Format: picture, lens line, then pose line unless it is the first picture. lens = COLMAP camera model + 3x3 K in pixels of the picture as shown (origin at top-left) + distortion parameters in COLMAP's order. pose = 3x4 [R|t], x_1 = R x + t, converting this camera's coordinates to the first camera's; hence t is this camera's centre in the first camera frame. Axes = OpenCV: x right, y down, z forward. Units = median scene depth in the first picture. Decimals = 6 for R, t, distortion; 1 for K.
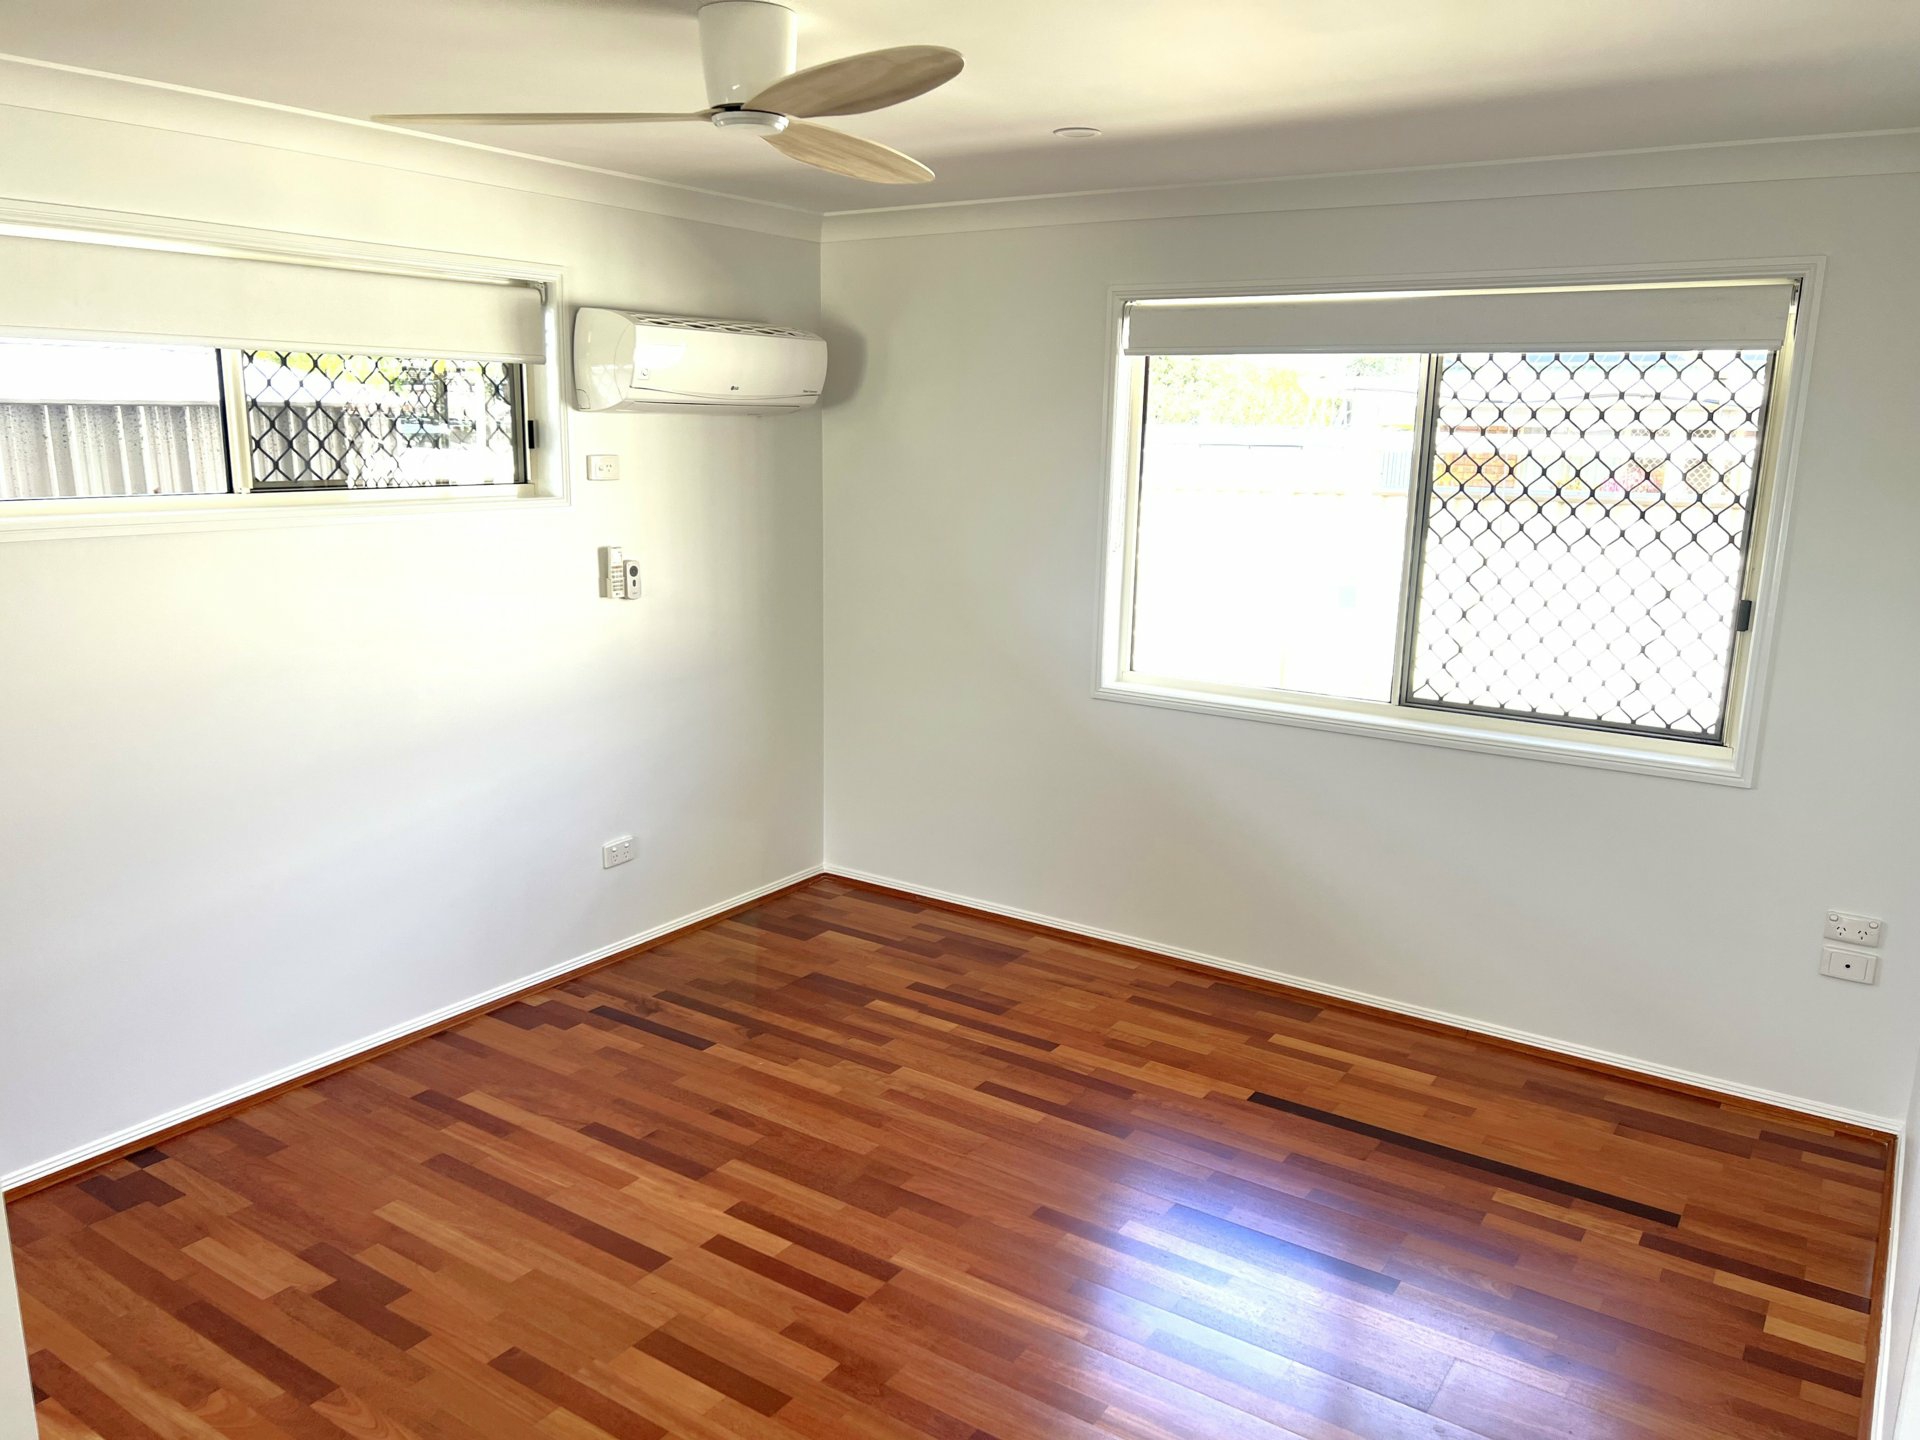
lens RADIAL K [[1450.9, 0, 966.4], [0, 1450.9, 715.8], [0, 0, 1]] dist [0.083274, -0.090347]
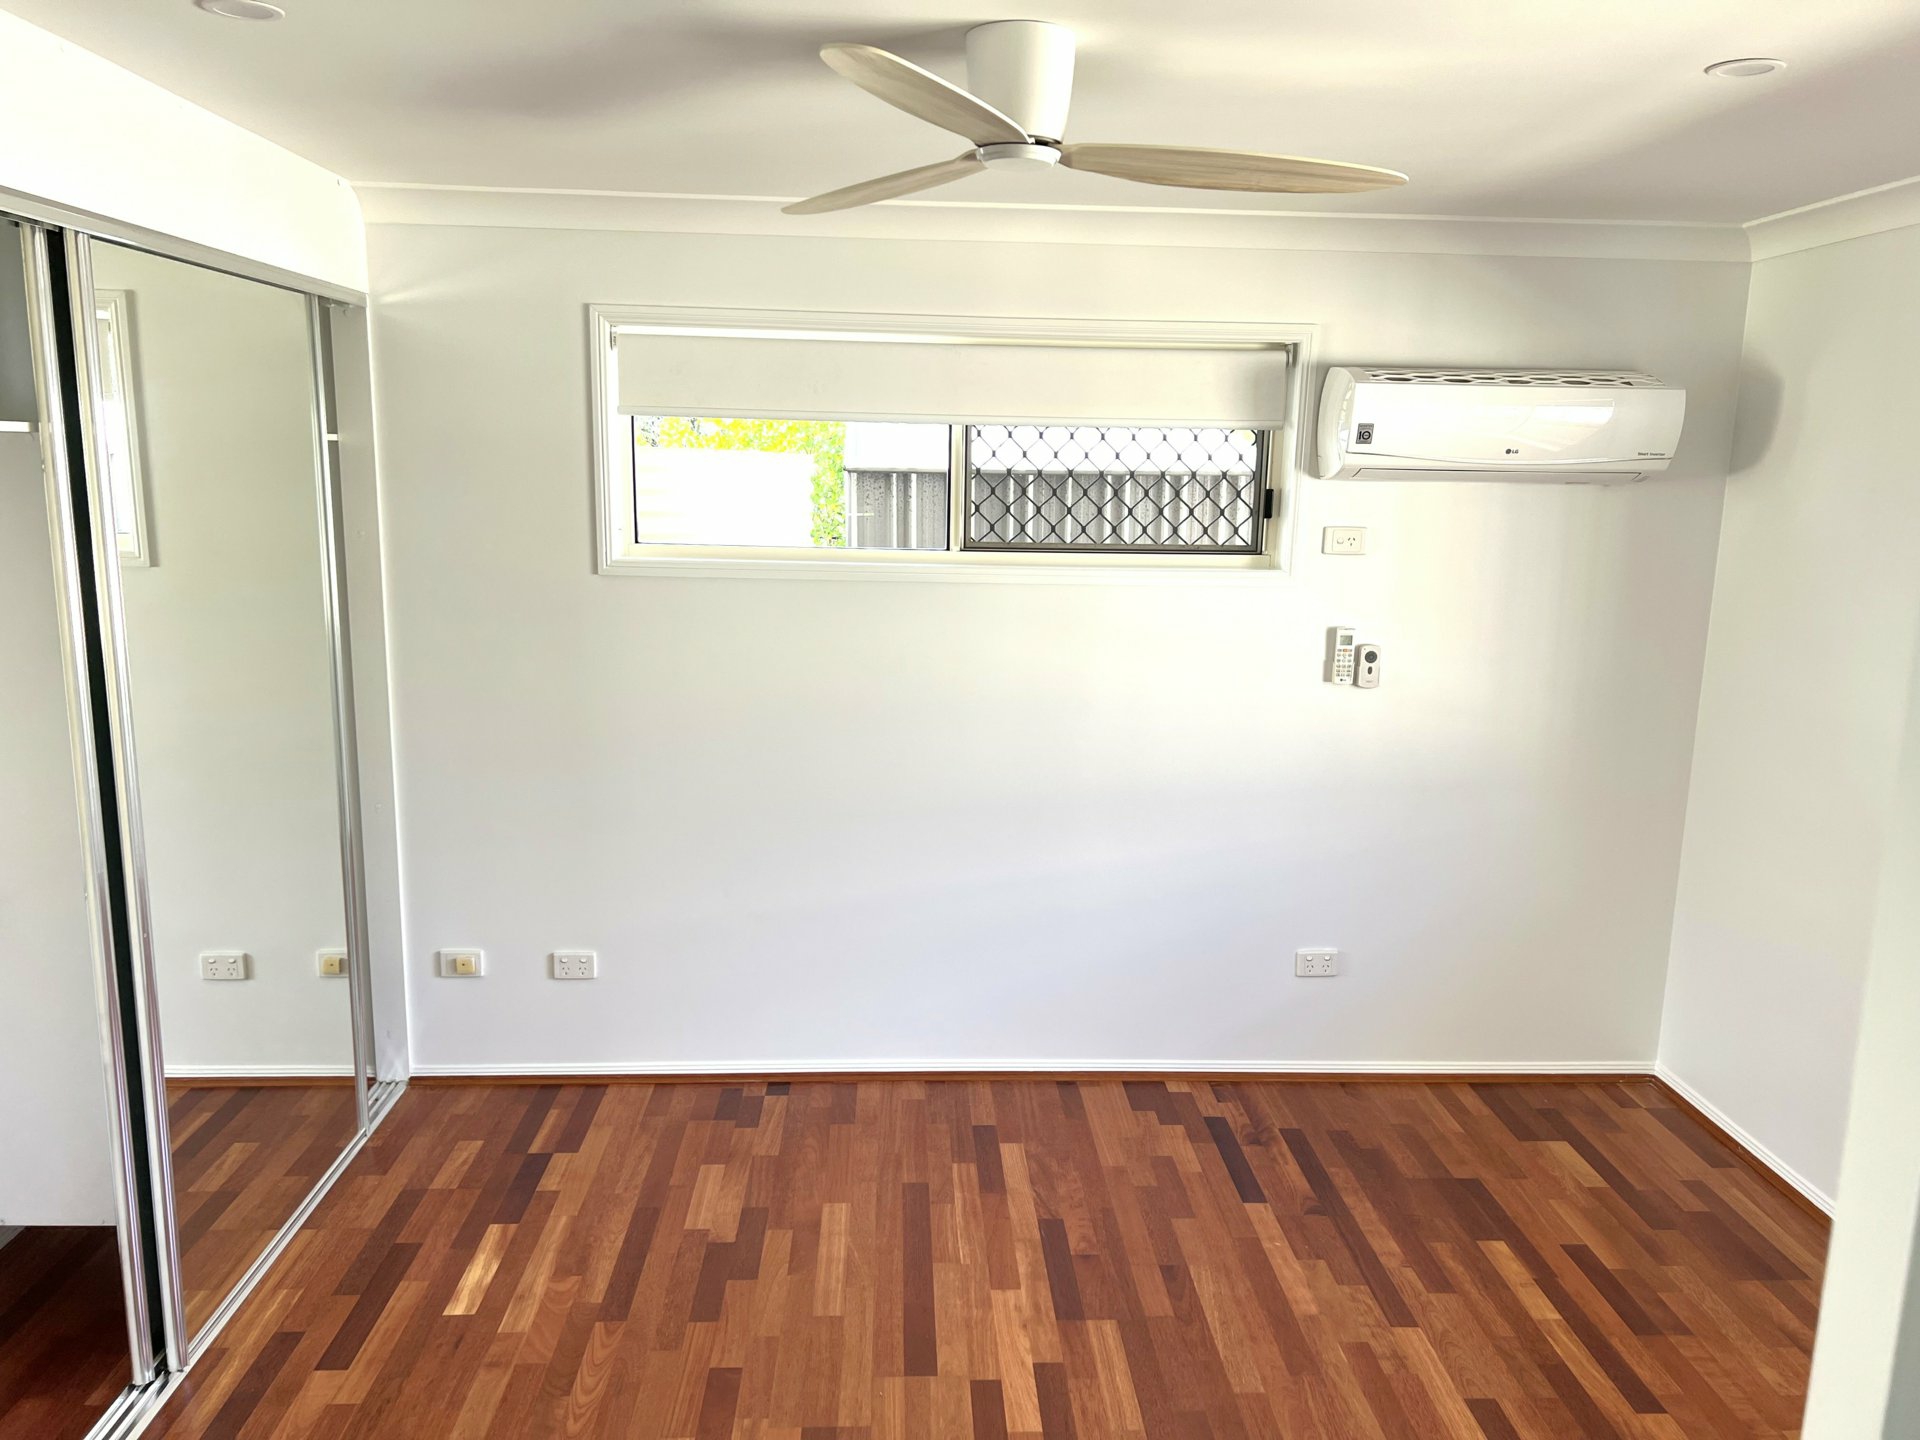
lens RADIAL K [[1450.9, 0, 966.4], [0, 1450.9, 715.8], [0, 0, 1]] dist [0.083274, -0.090347]
pose [[0.601759, 0.134654, -0.787245, 0.362740], [-0.173565, 0.984176, 0.035667, -0.058462], [0.779591, 0.115176, 0.615608, 0.291796]]
